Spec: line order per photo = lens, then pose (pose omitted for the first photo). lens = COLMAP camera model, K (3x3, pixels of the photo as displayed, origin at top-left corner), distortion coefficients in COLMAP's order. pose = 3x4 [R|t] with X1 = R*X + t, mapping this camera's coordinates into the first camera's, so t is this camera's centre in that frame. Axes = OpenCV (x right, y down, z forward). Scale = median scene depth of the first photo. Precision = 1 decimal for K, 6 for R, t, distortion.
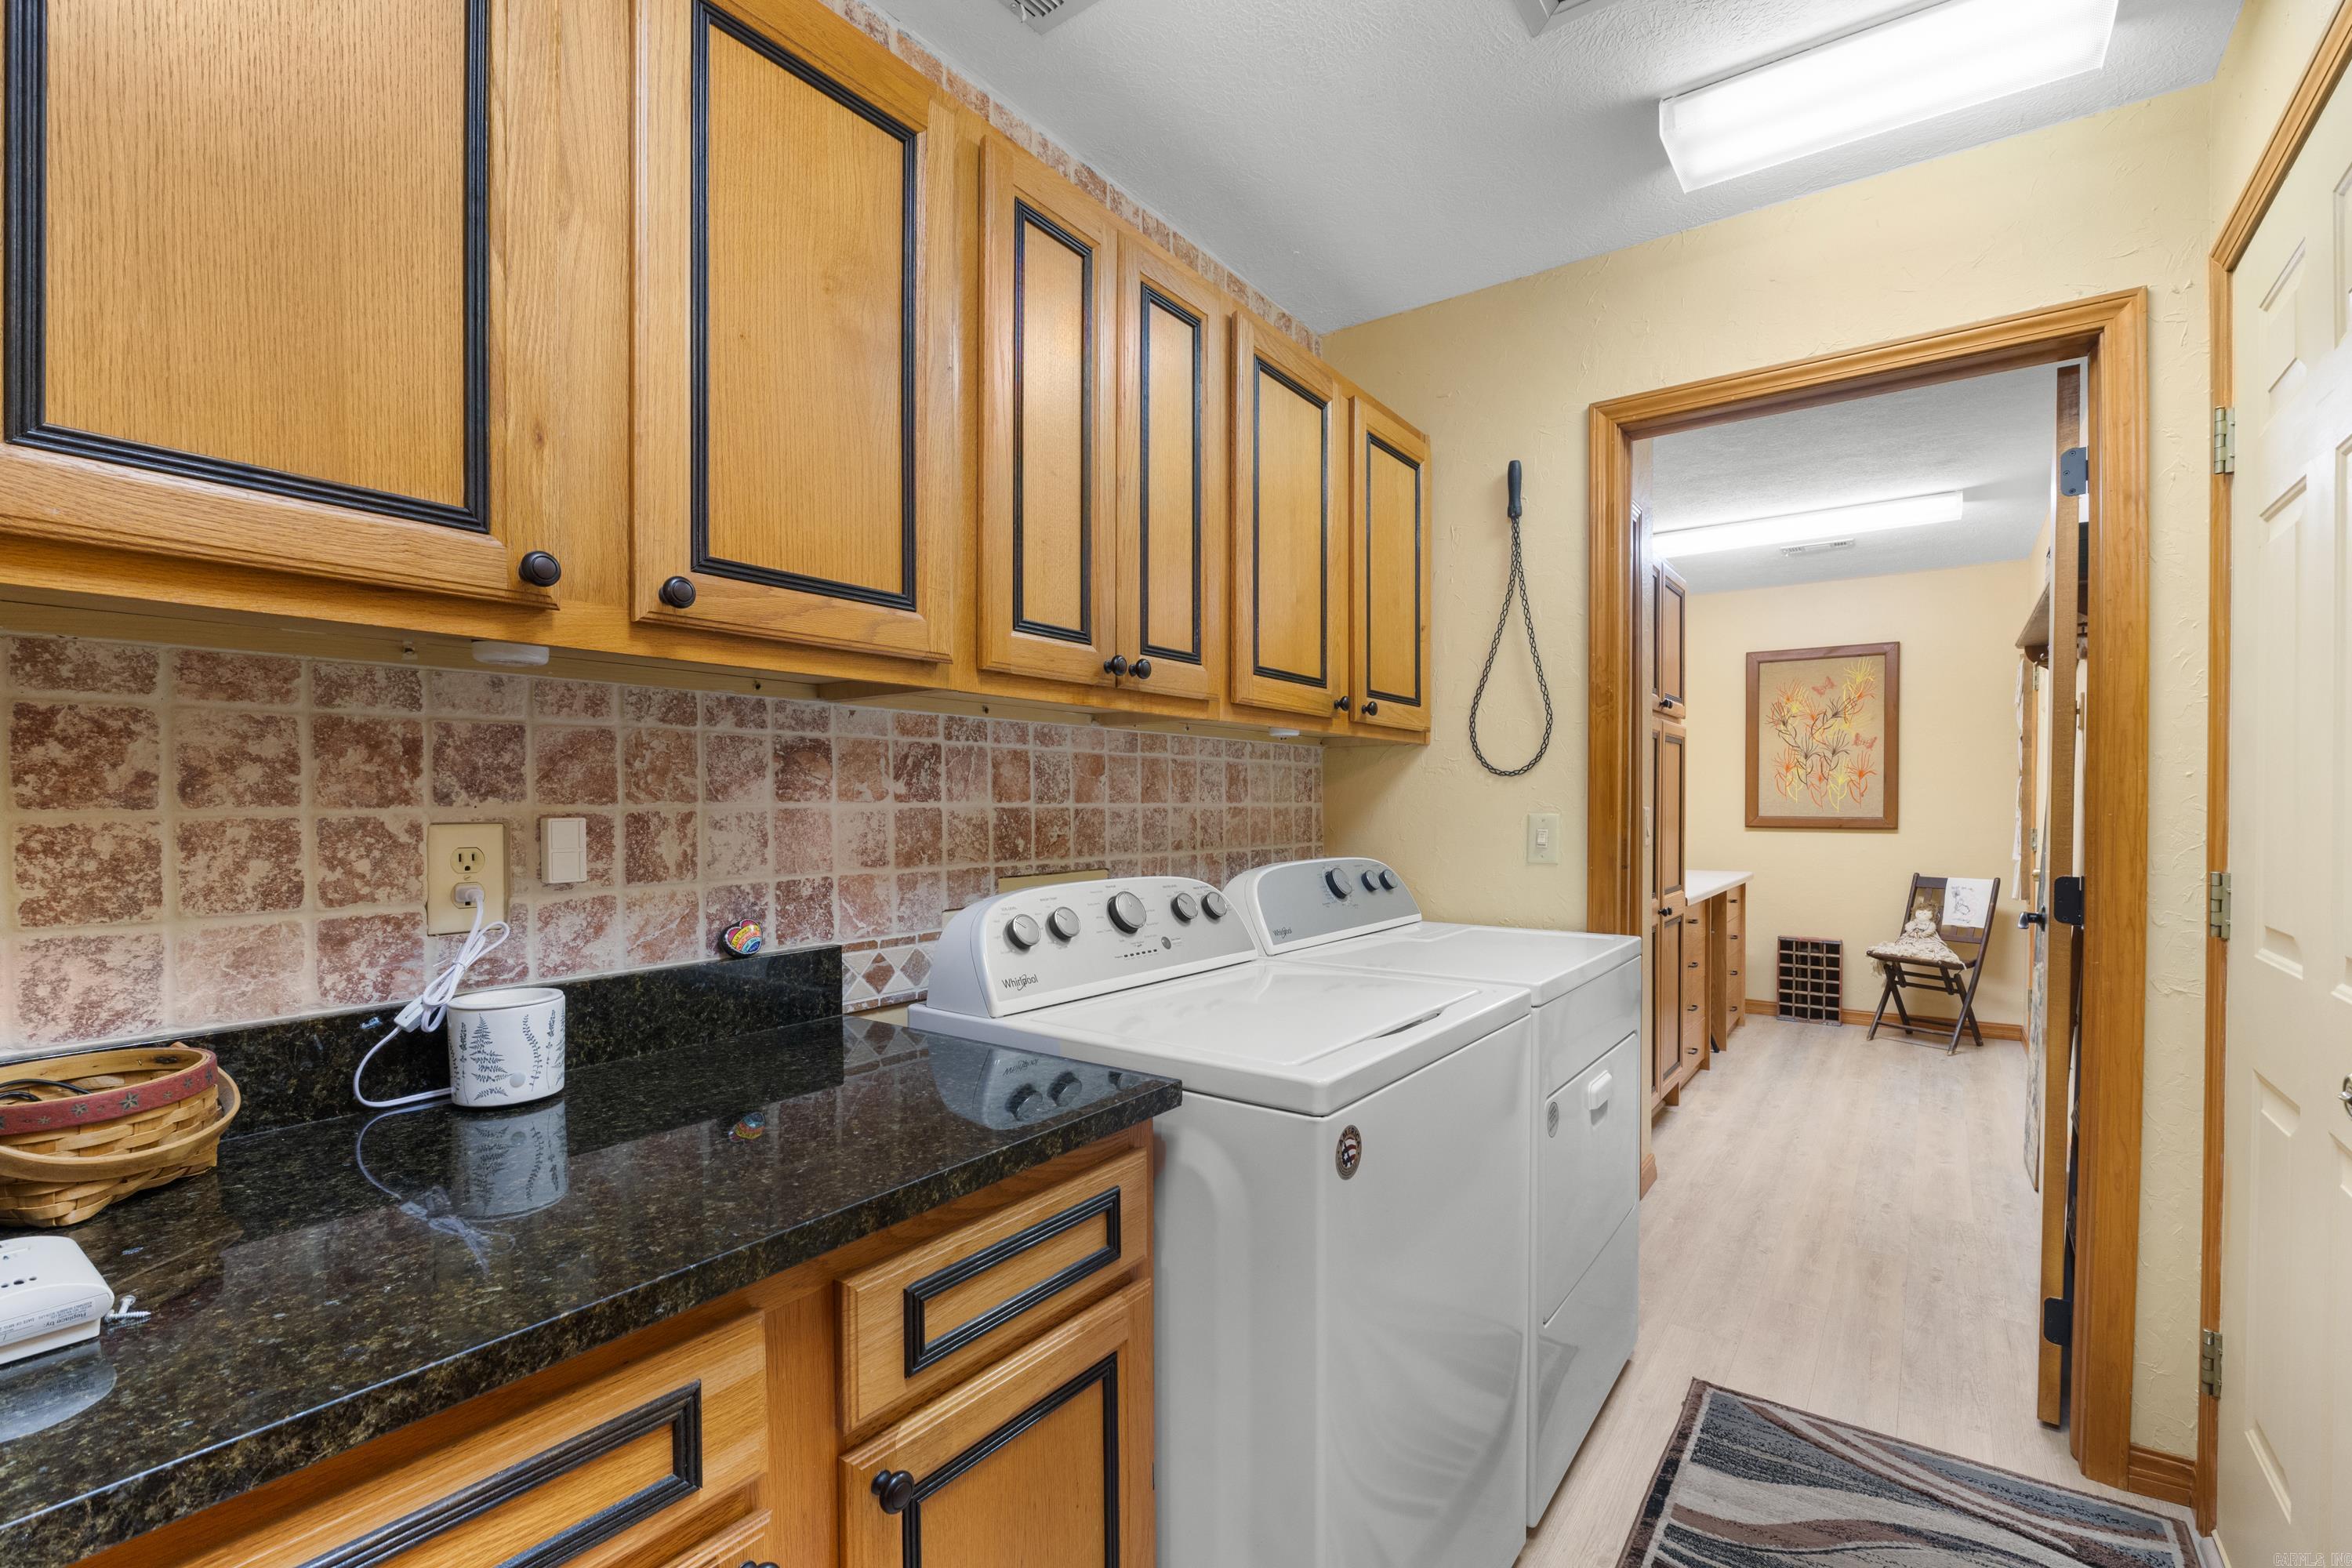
lens RADIAL K [[1046.6, 0, 1169.2], [0, 1046.6, 807.9], [0, 0, 1]] dist [-0.015034, 0.000310]
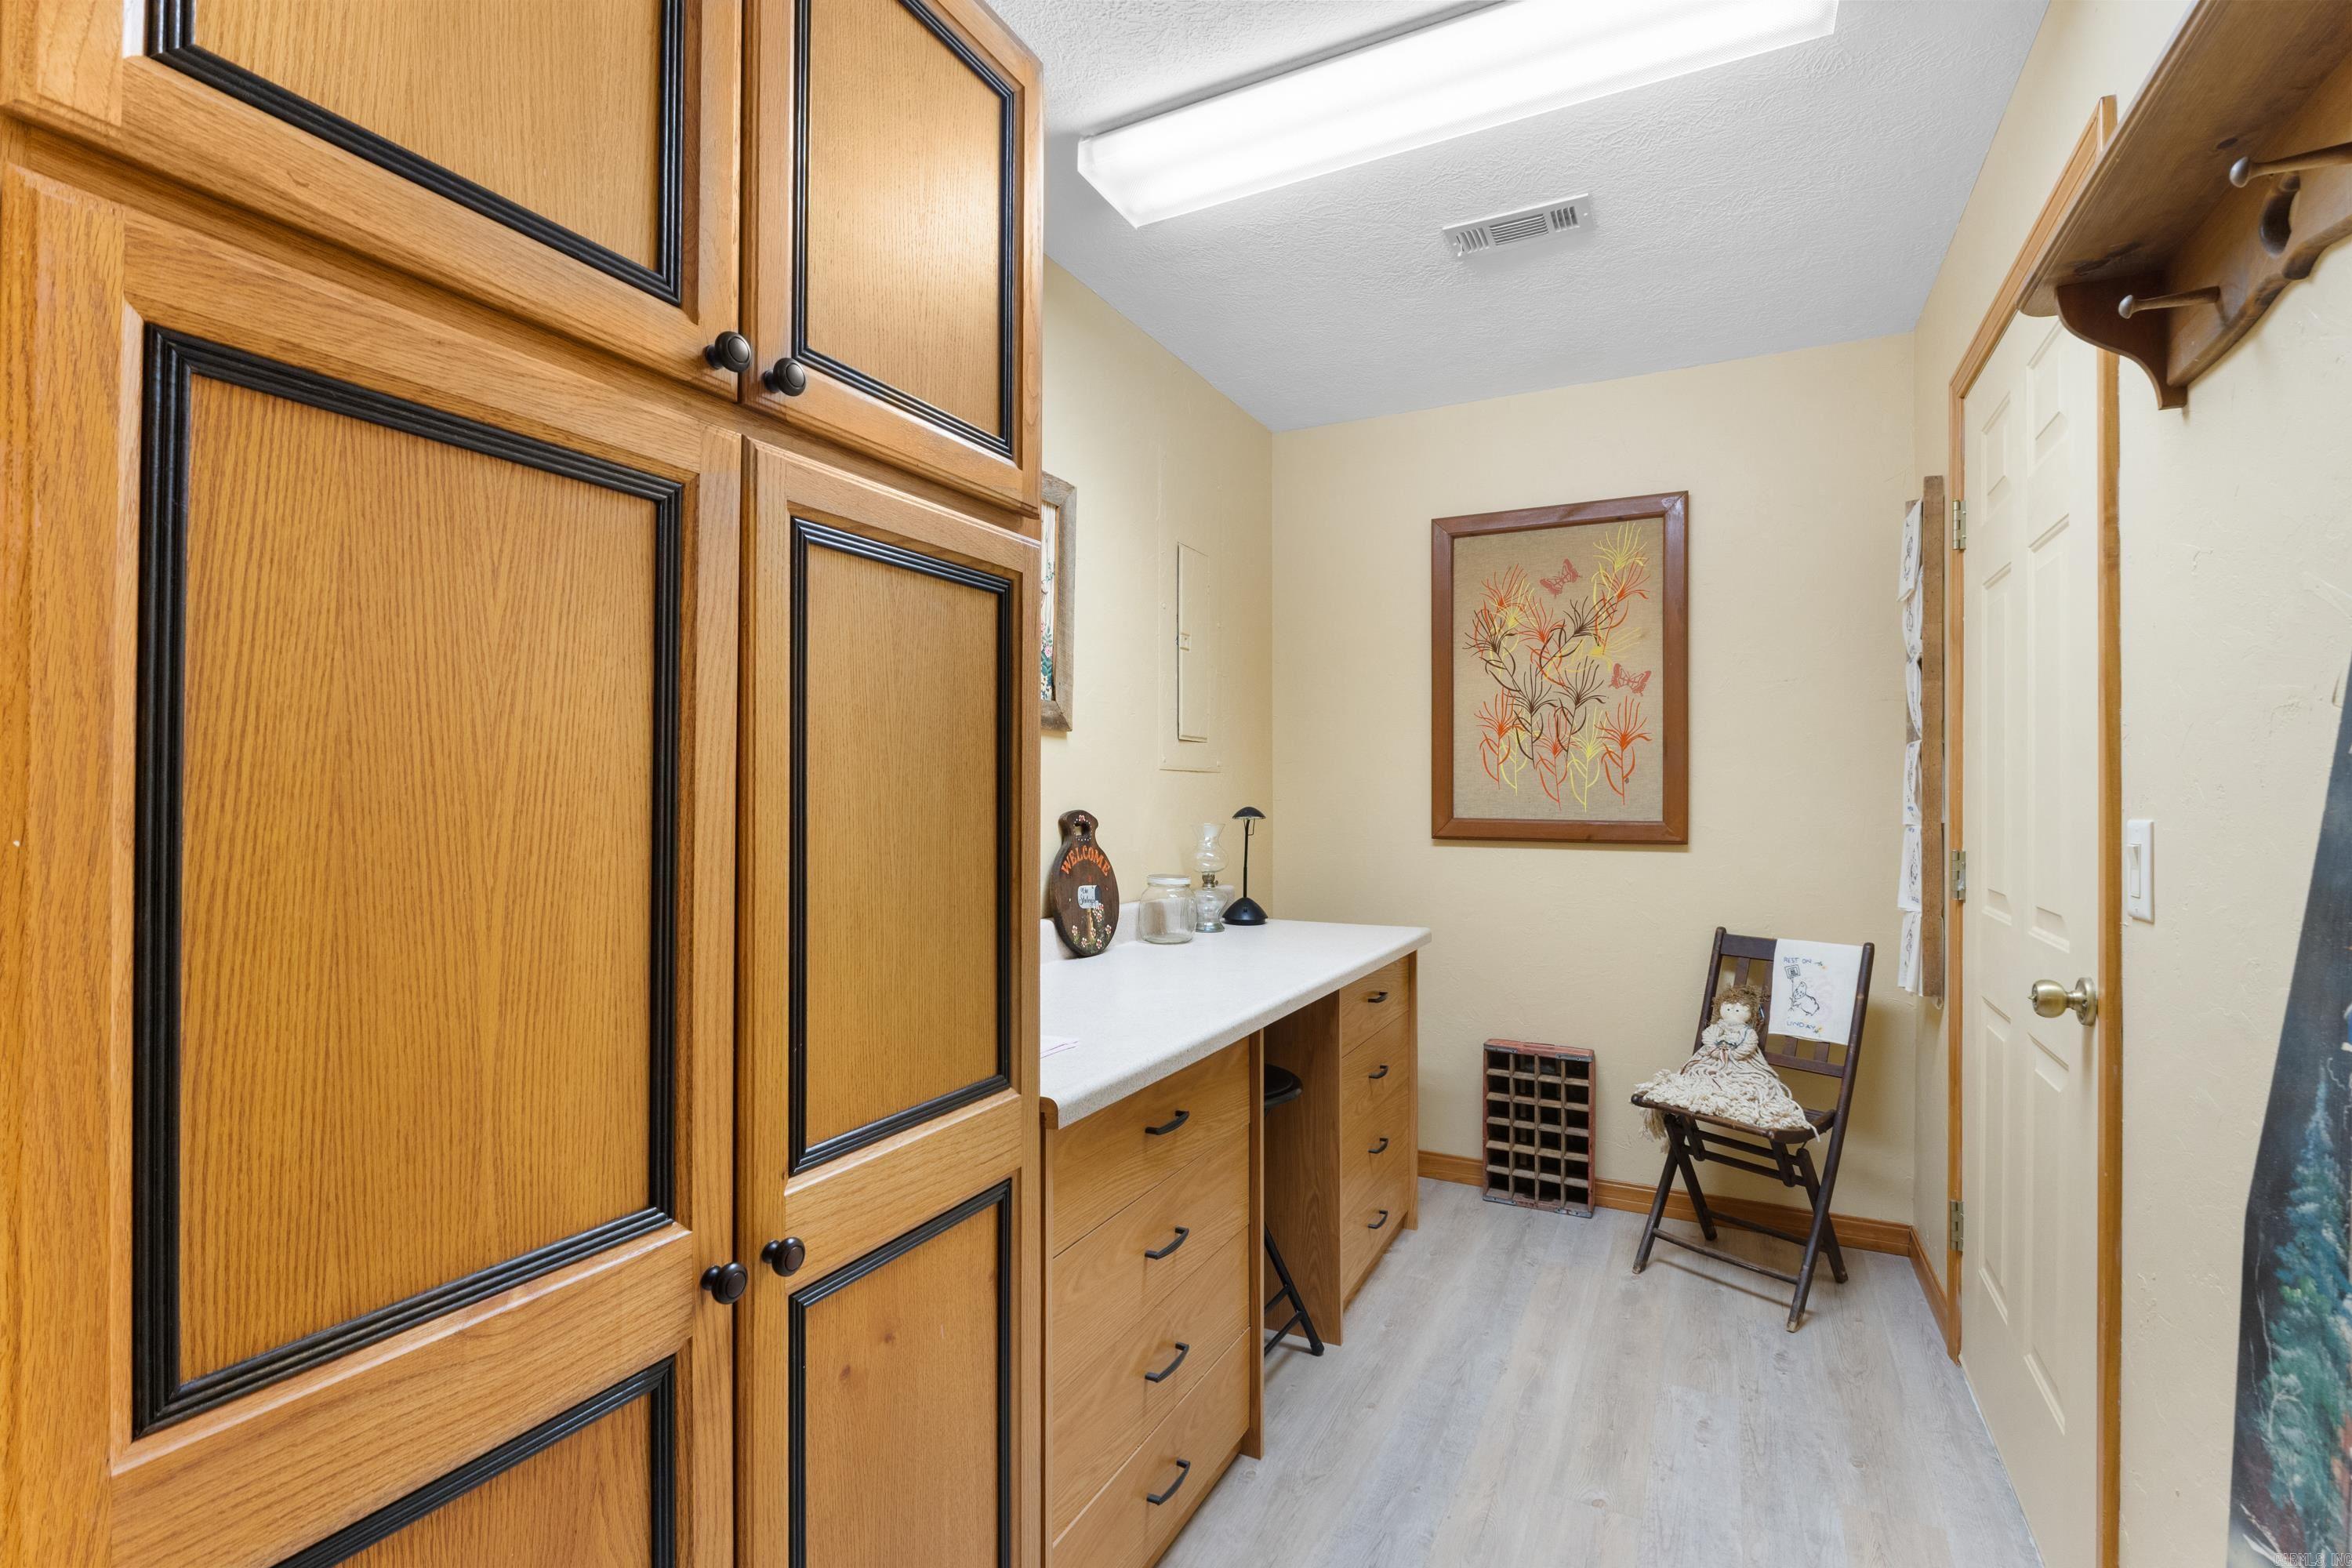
lens RADIAL K [[1064.7, 0, 1186.2], [0, 1064.7, 785.7], [0, 0, 1]] dist [-0.002362, -0.000819]
pose [[0.985623, 0.002047, 0.168946, 0.352952], [0.000169, 0.999914, -0.013100, -0.002110], [-0.168959, 0.012940, 0.985538, 0.501696]]
